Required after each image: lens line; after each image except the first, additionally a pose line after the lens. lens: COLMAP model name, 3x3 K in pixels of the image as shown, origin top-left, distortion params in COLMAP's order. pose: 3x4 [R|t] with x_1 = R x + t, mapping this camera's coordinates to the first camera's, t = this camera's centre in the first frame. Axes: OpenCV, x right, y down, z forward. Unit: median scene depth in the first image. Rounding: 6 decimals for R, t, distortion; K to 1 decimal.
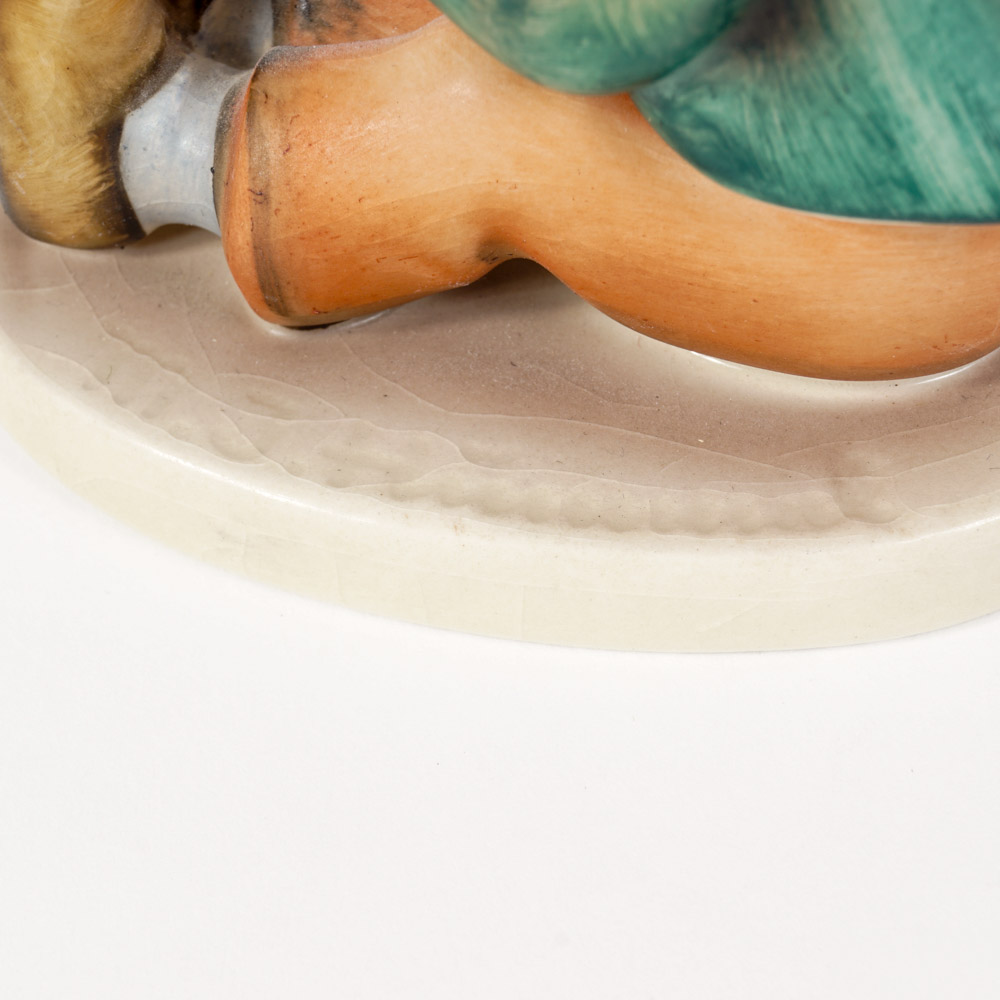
lens RADIAL K [[3047.1, 0, 498.3], [0, 3047.1, 500.2], [0, 0, 1]] dist [-0.042915, 0.000000]
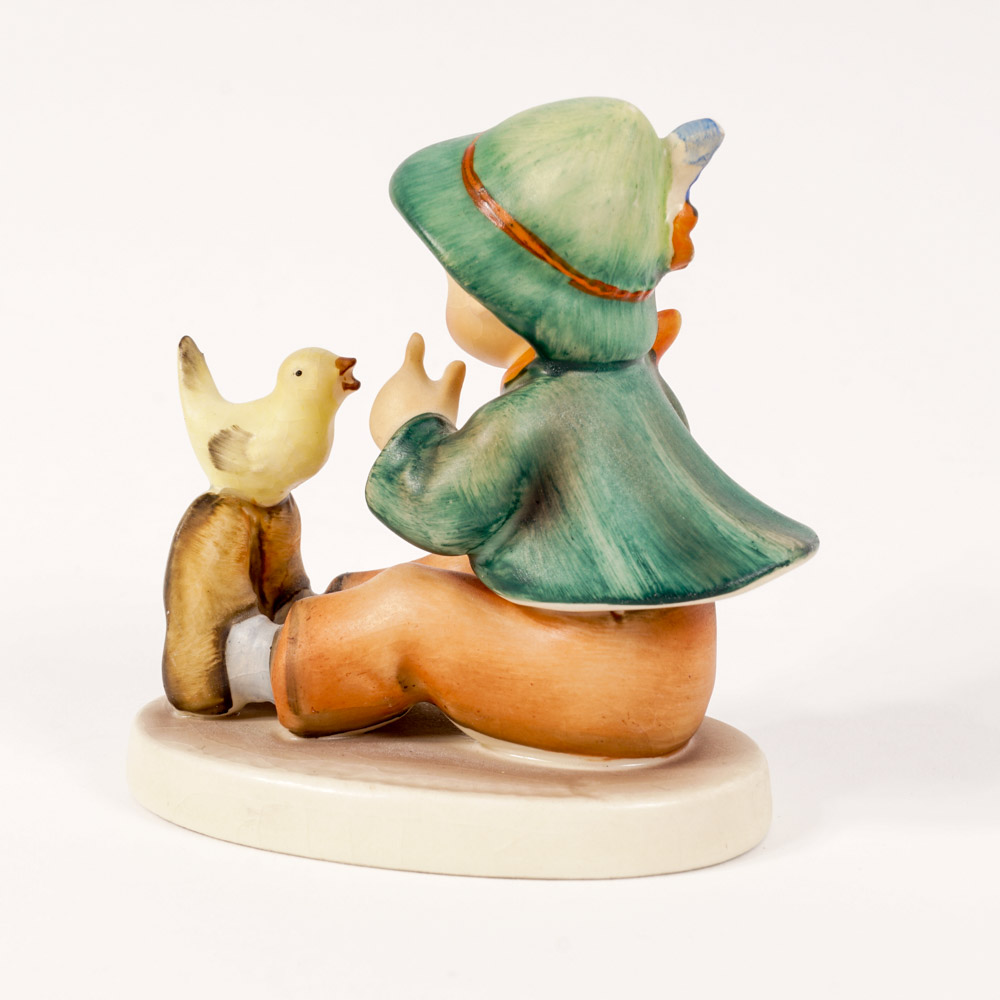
lens RADIAL K [[1985.5, 0, 501.9], [0, 1985.5, 500.2], [0, 0, 1]] dist [-0.061345, 0.000000]
pose [[0.997658, 0.059738, -0.033318, 0.100698], [-0.067137, 0.762002, -0.644085, 0.680195], [-0.013089, 0.644814, 0.764228, -0.071033]]
